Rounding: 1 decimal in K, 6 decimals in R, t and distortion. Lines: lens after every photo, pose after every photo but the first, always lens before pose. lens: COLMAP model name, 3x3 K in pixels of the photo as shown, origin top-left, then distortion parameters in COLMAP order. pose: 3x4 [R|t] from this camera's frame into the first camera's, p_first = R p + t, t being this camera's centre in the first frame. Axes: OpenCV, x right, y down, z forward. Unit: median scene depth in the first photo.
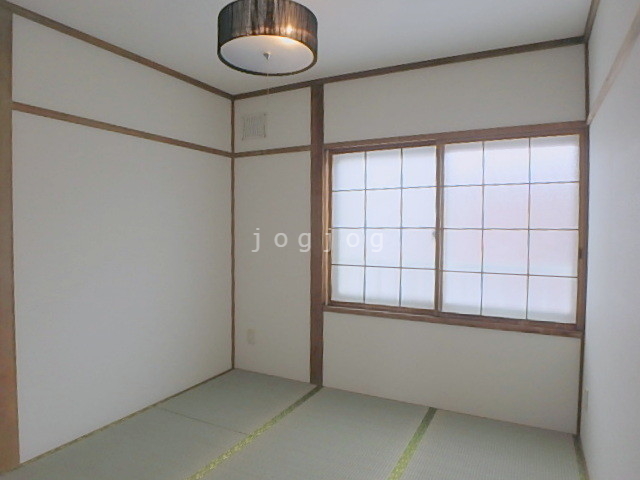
lens RADIAL K [[405.6, 0, 335.1], [0, 405.6, 238.3], [0, 0, 1]] dist [-0.082374, -0.000273]
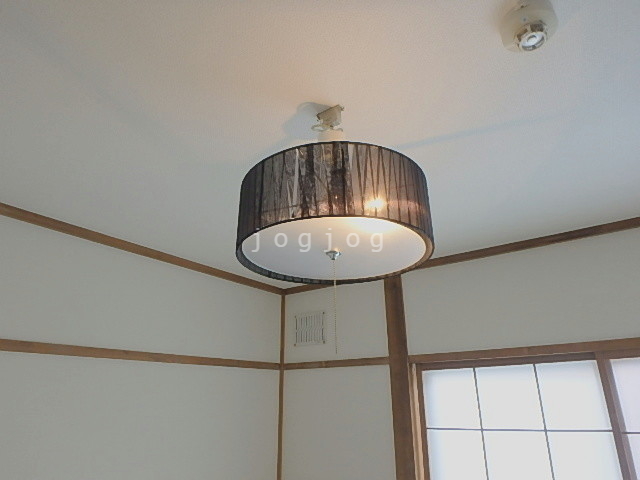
lens RADIAL K [[380.3, 0, 320.0], [0, 380.3, 240.0], [0, 0, 1]] dist [-0.186333, 0.000192]
pose [[0.985077, -0.073495, -0.155633, -0.072801], [0.005892, 0.918114, -0.396274, -0.188293], [0.172013, 0.389443, 0.904846, 0.364533]]
